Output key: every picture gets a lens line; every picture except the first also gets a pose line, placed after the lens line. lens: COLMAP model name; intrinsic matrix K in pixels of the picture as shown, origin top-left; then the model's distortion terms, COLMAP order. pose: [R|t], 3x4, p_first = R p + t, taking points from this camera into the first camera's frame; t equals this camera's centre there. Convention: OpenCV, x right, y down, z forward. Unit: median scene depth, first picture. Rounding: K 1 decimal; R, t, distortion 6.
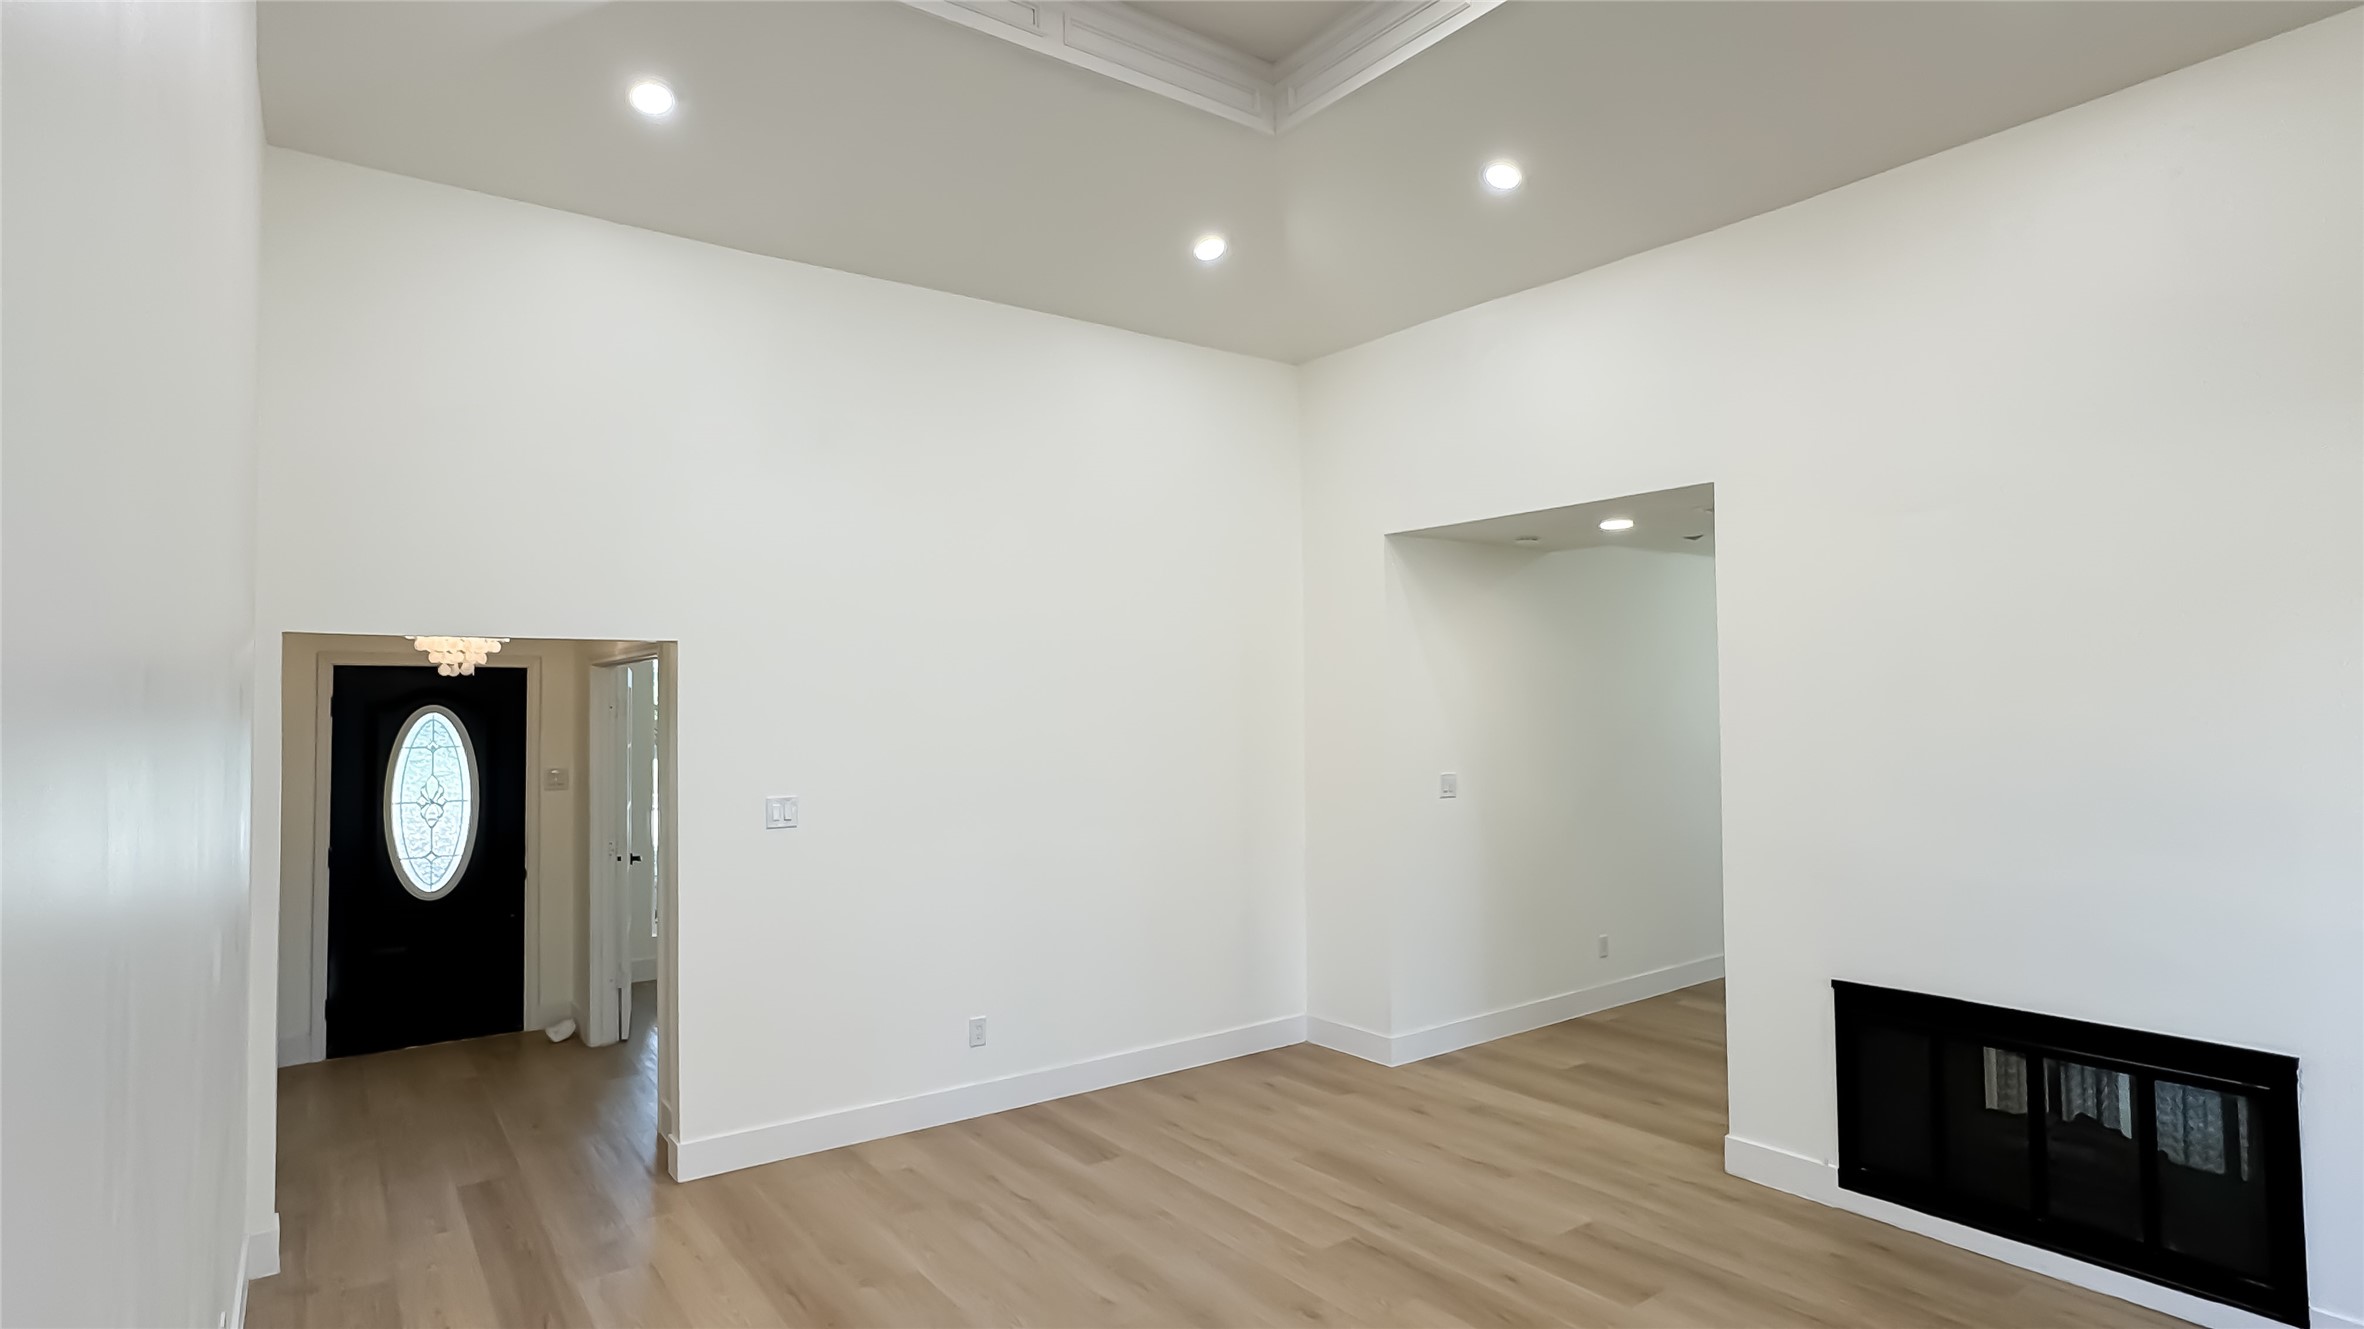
lens RADIAL K [[1202.8, 0, 1182.0], [0, 1202.8, 664.5], [0, 0, 1]] dist [-0.002433, -0.000221]
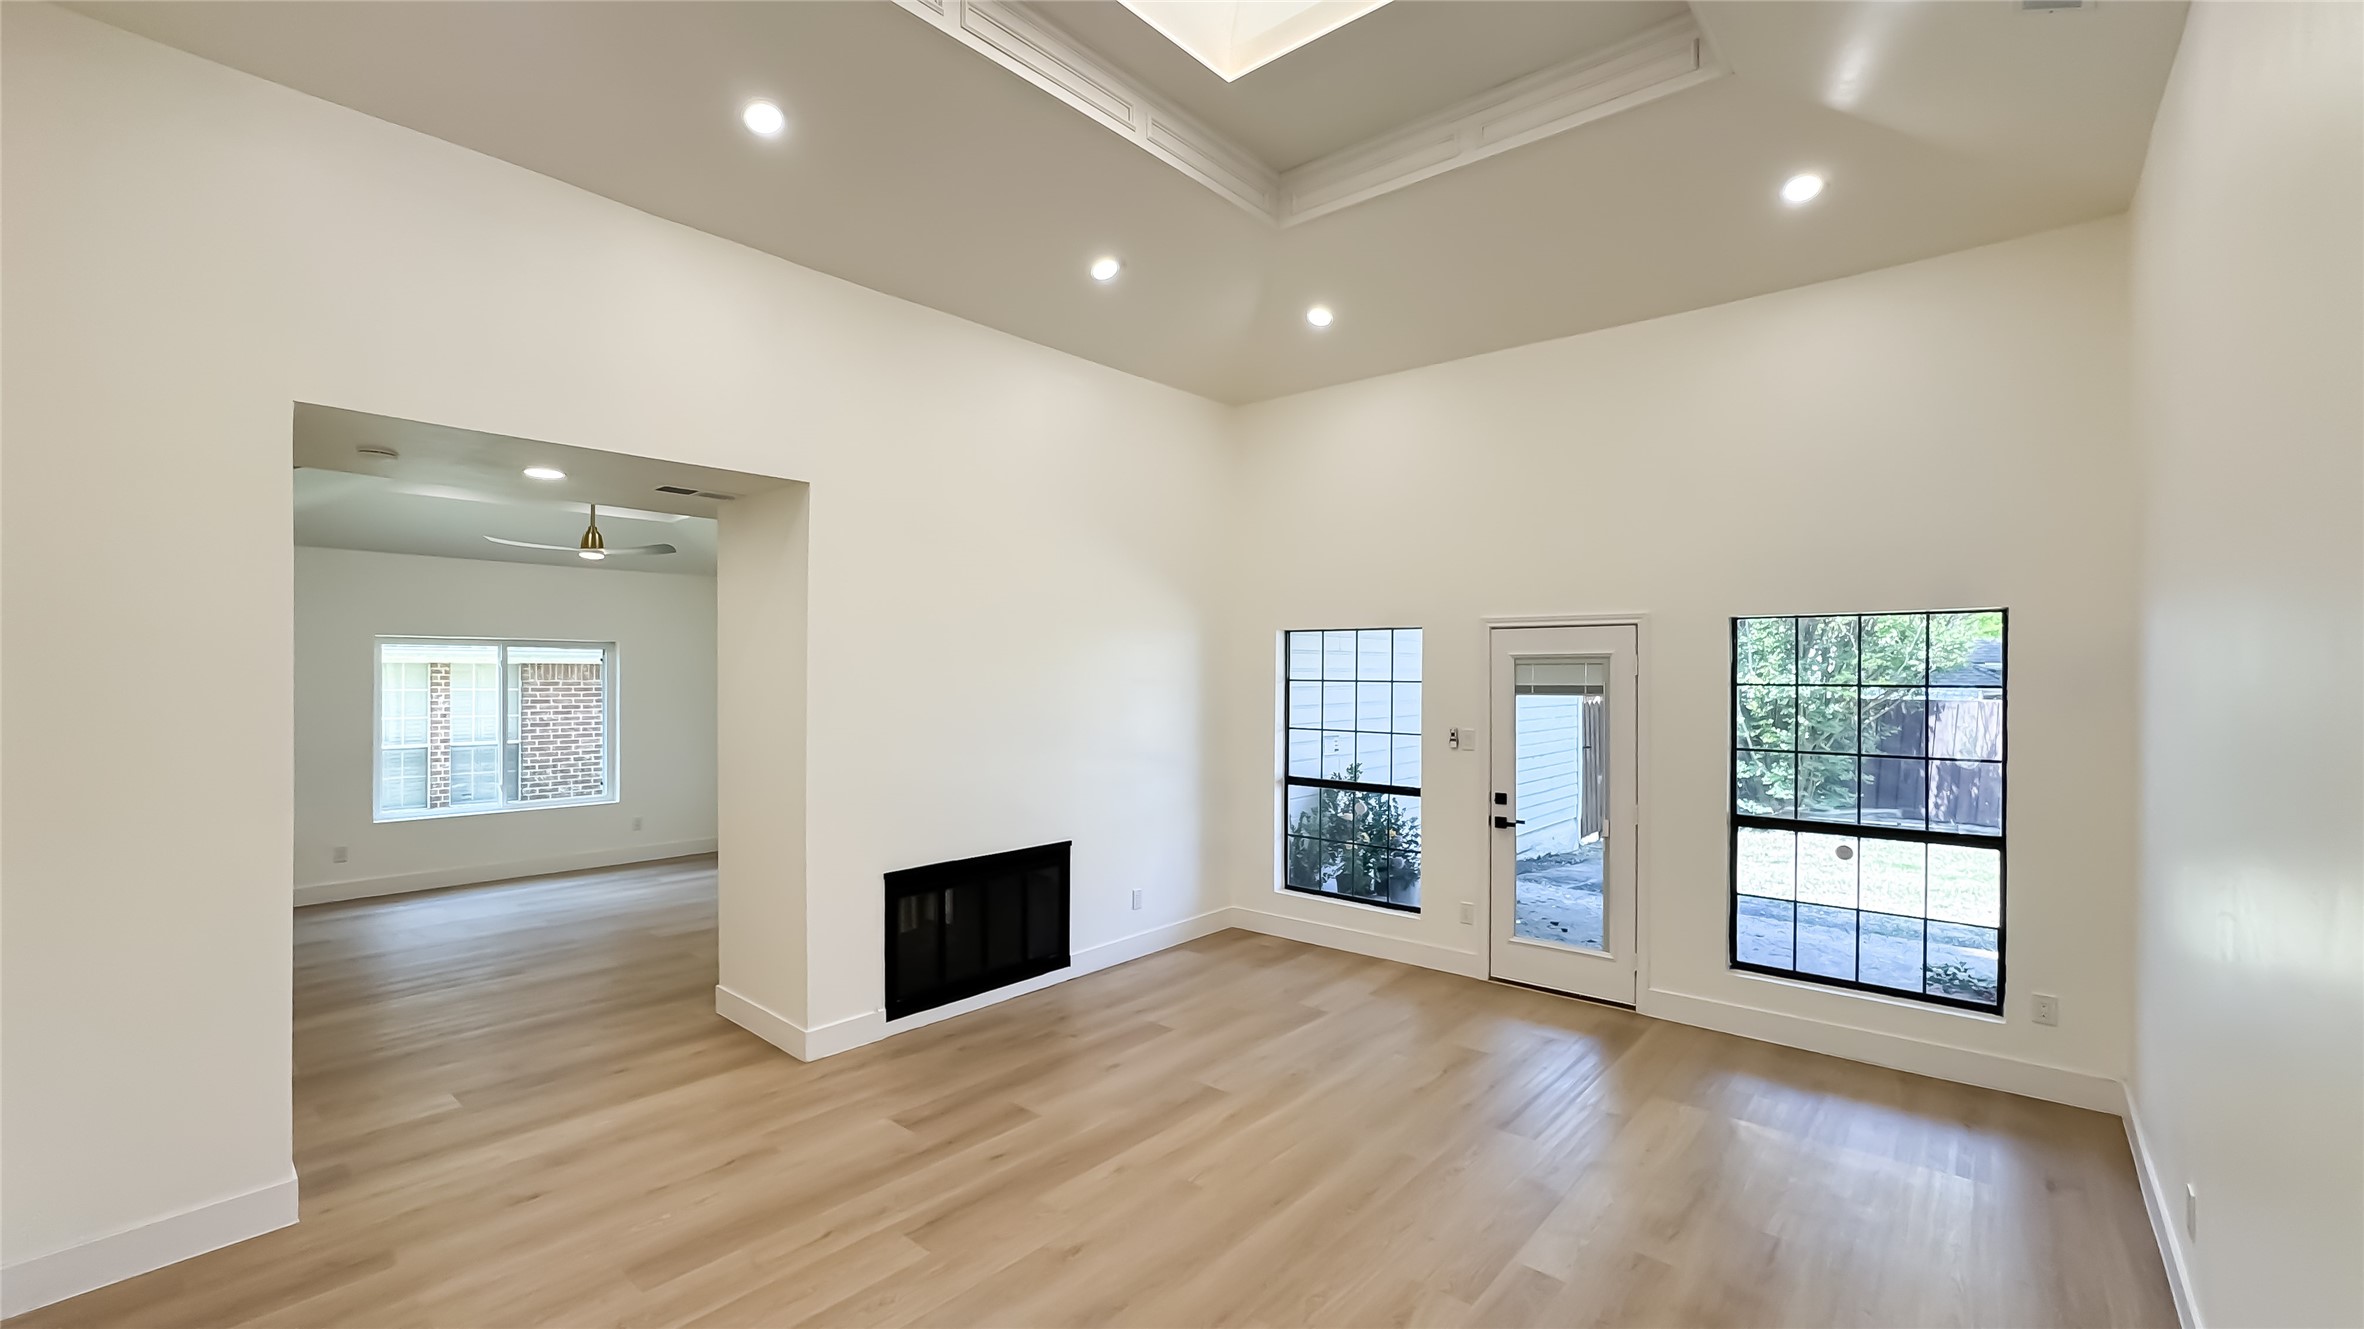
lens RADIAL K [[966.0, 0, 1182.0], [0, 966.0, 664.5], [0, 0, 1]] dist [-0.045495, 0.016611]
pose [[-0.210319, 0.019728, 0.977434, -0.596513], [-0.029564, 0.999211, -0.026529, 0.044642], [-0.977186, -0.034476, -0.209569, 0.904685]]
